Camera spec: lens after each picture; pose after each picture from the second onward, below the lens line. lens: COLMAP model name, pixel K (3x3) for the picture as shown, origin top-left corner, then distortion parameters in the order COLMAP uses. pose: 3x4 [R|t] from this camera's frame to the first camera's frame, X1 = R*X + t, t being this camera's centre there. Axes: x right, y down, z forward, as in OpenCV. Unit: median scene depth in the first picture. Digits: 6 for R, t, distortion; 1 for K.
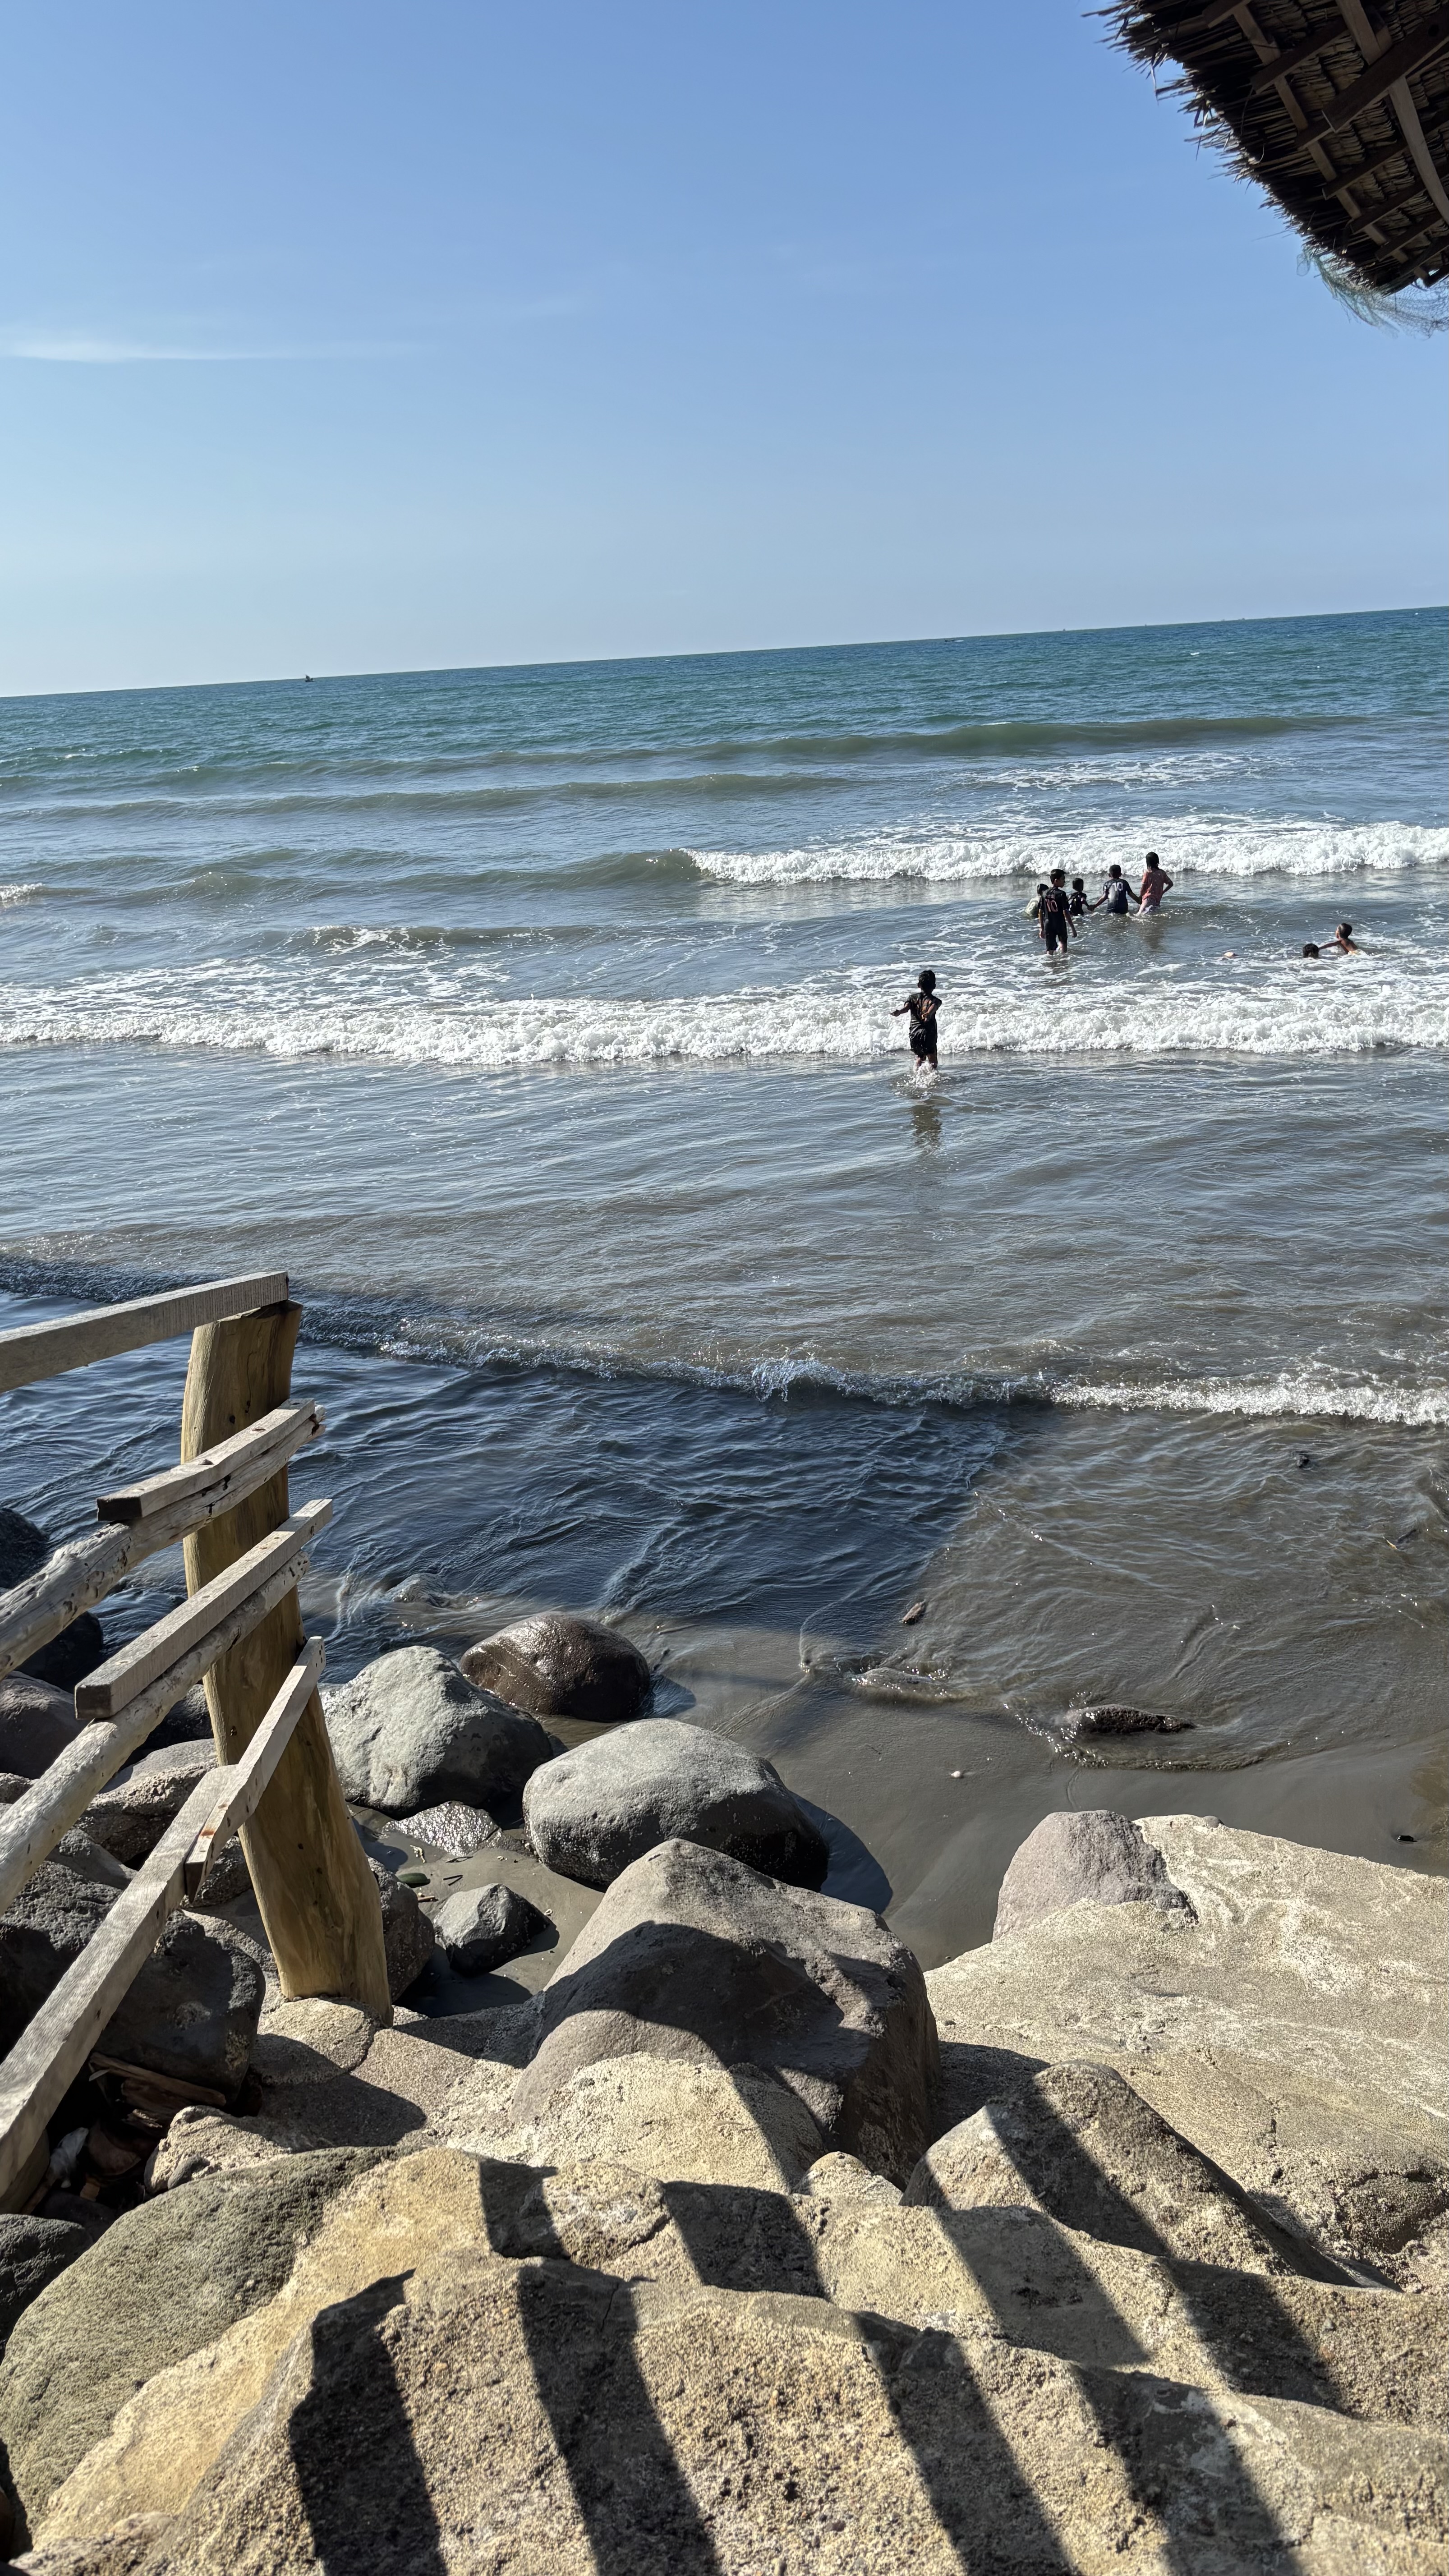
lens RADIAL K [[1983.8, 0, 699.8], [0, 1983.8, 1281.7], [0, 0, 1]] dist [0.056579, -0.064035]
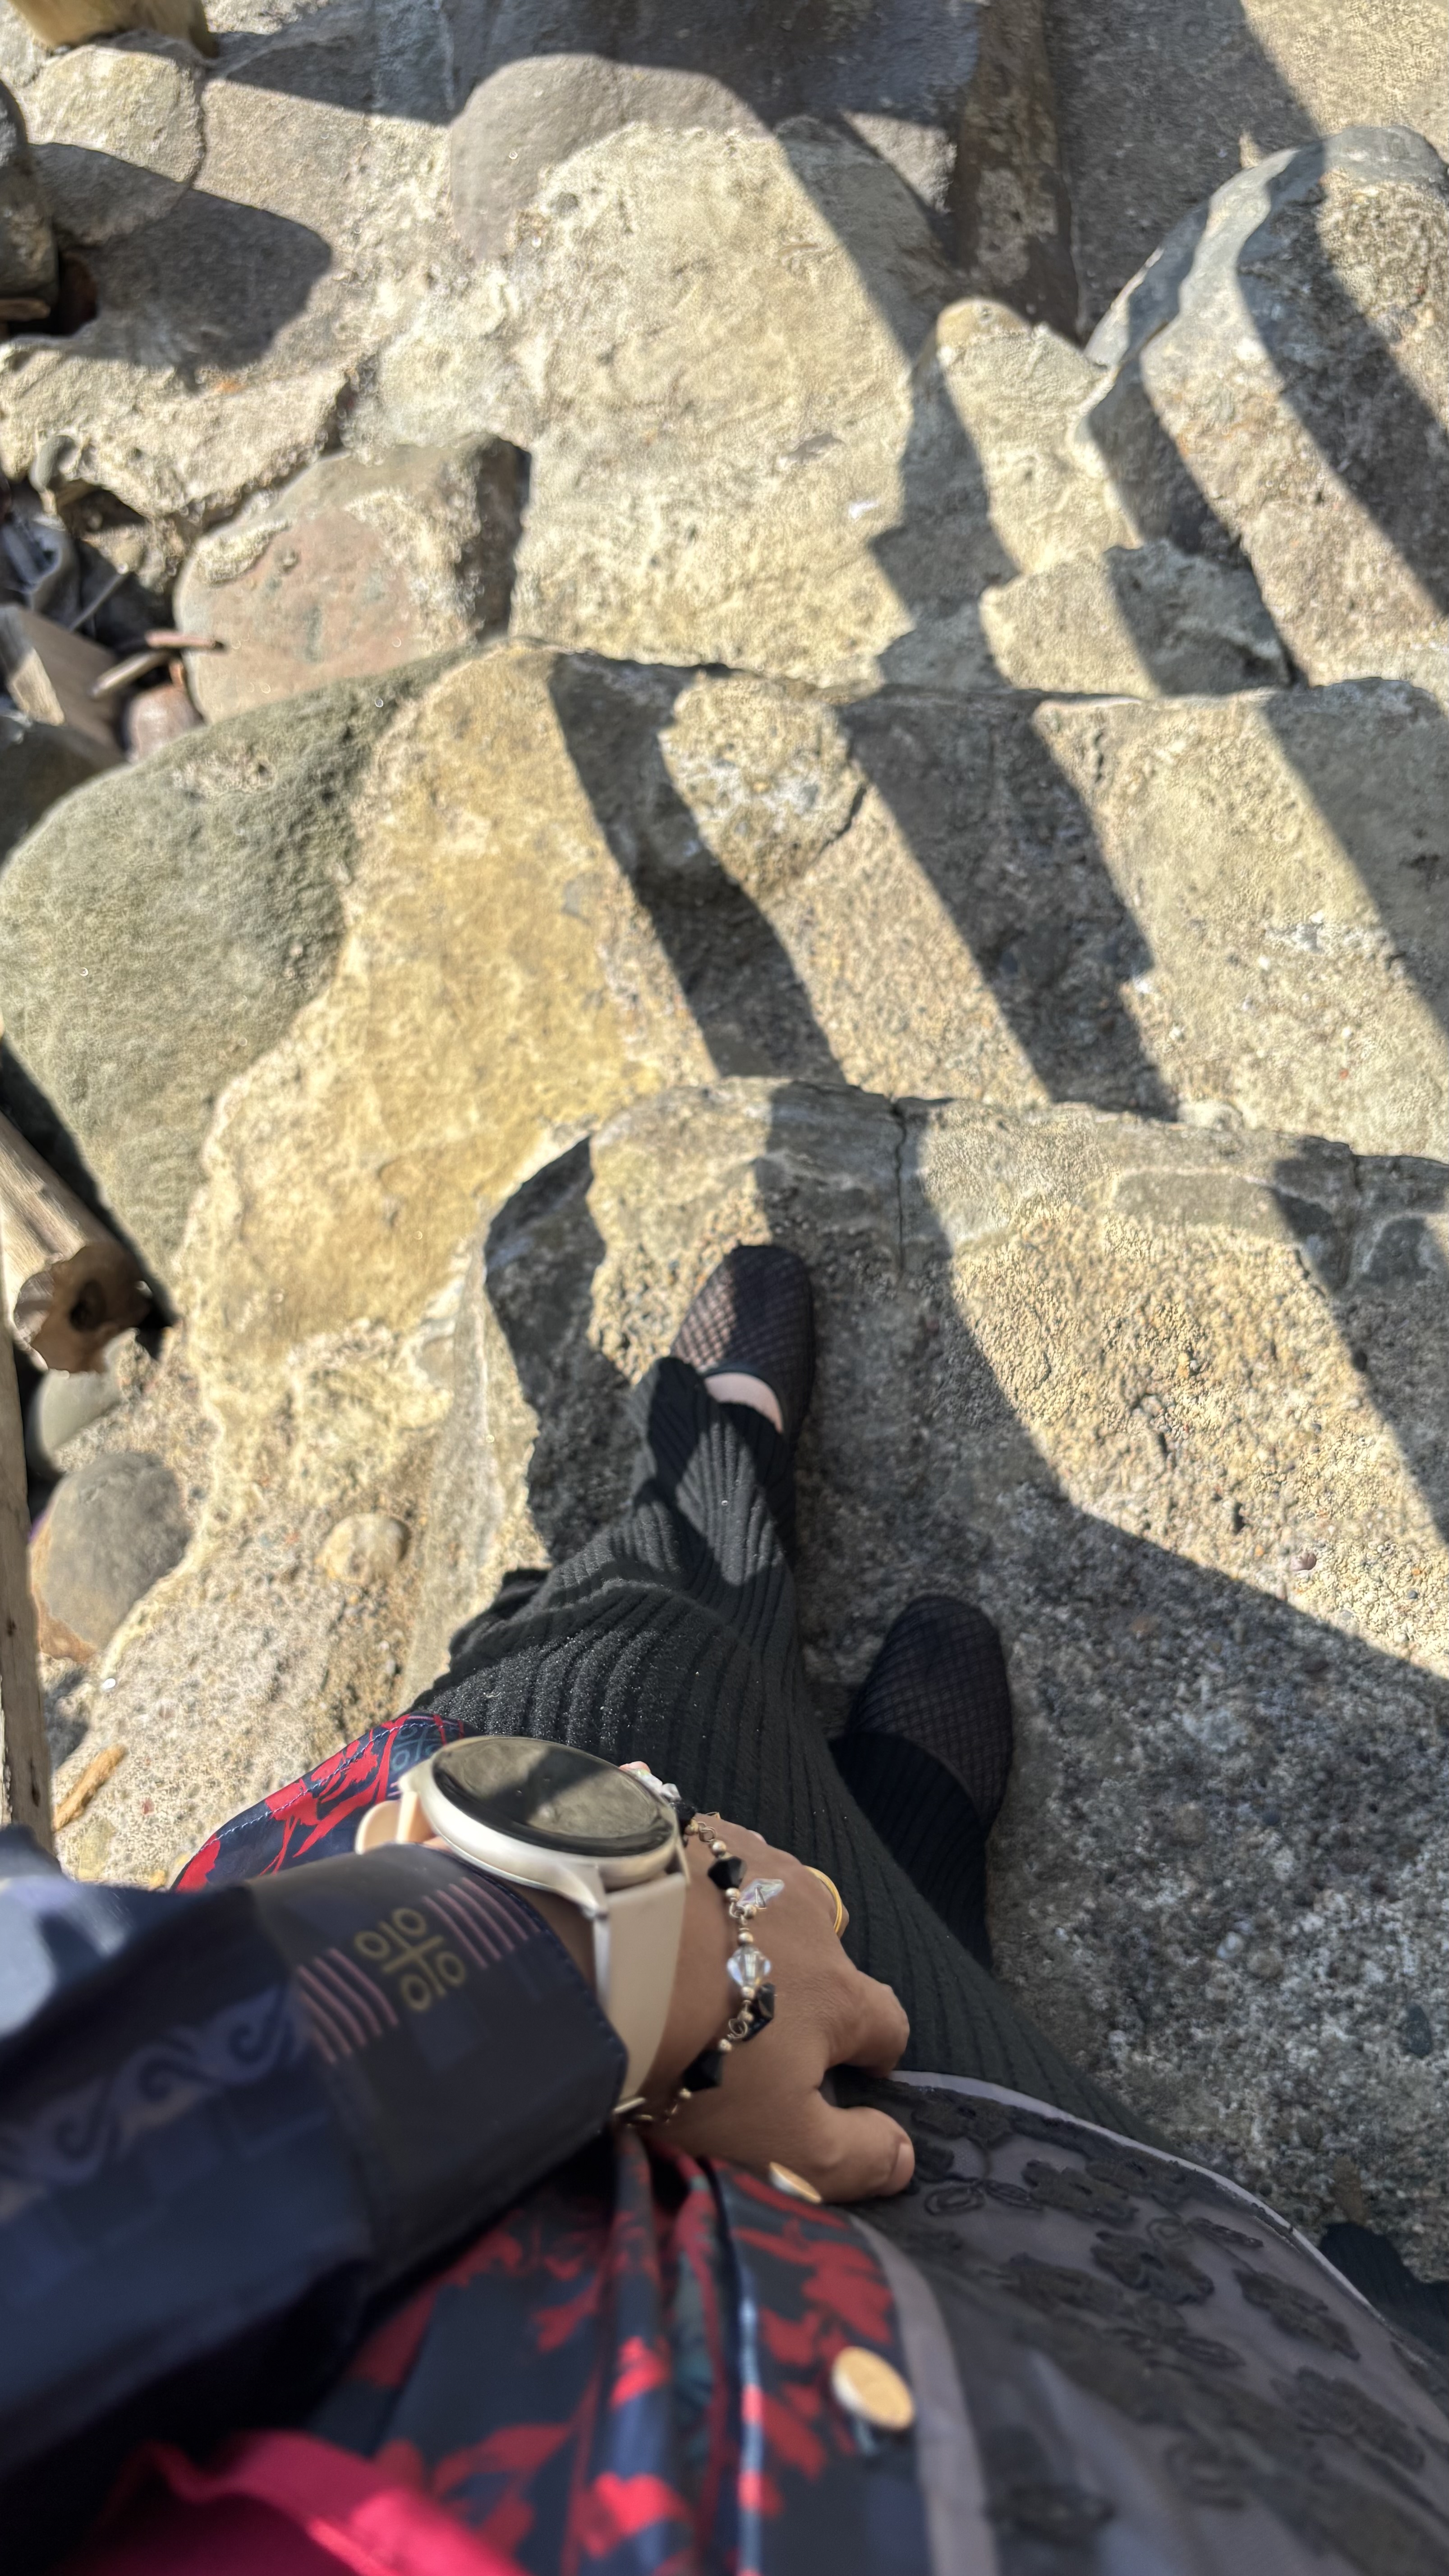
lens RADIAL K [[1954.4, 0, 724.5], [0, 1954.4, 1288.0], [0, 0, 1]] dist [0.007972, -0.000063]
pose [[0.980133, -0.192105, -0.049347, -0.044609], [0.120257, 0.377728, 0.918074, -0.057652], [-0.157727, -0.905769, 0.393326, 0.422869]]
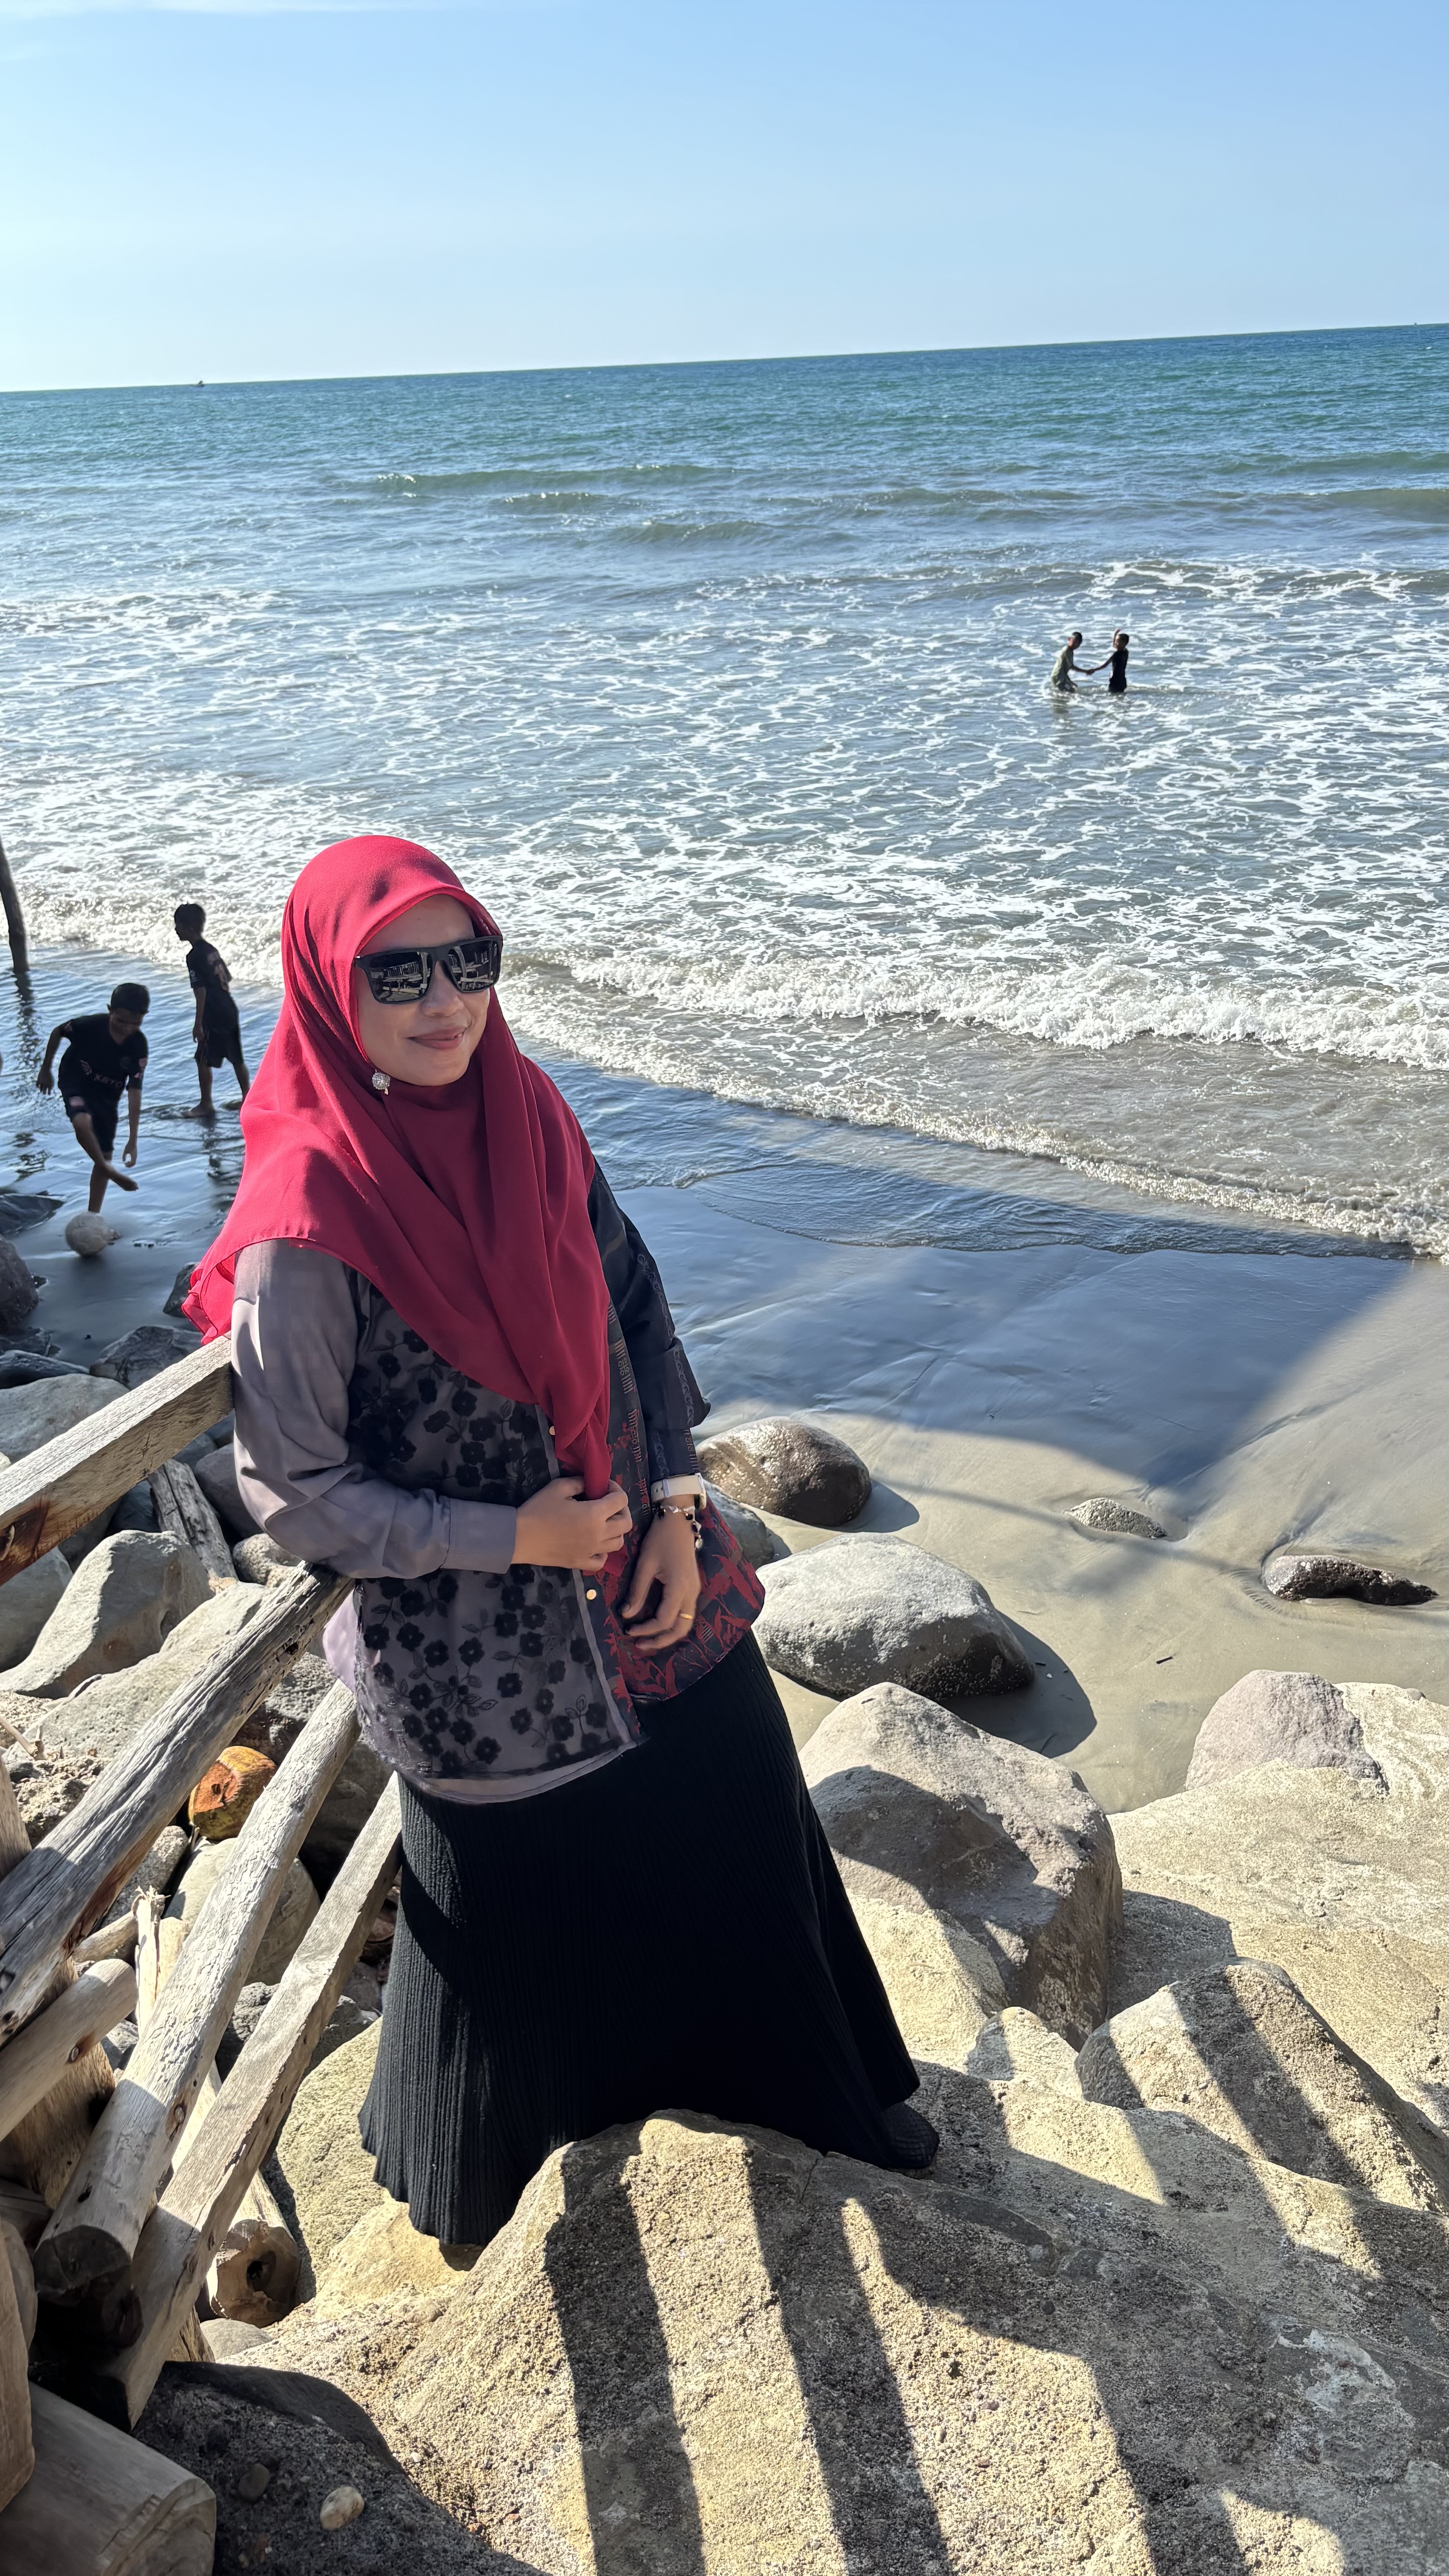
lens RADIAL K [[2007.0, 0, 692.0], [0, 2007.0, 1293.7], [0, 0, 1]] dist [0.023814, -0.006923]
pose [[0.990574, 0.072299, -0.116341, -0.007674], [-0.055212, 0.988049, 0.143914, -0.094498], [0.125355, -0.136134, 0.982728, -0.050849]]
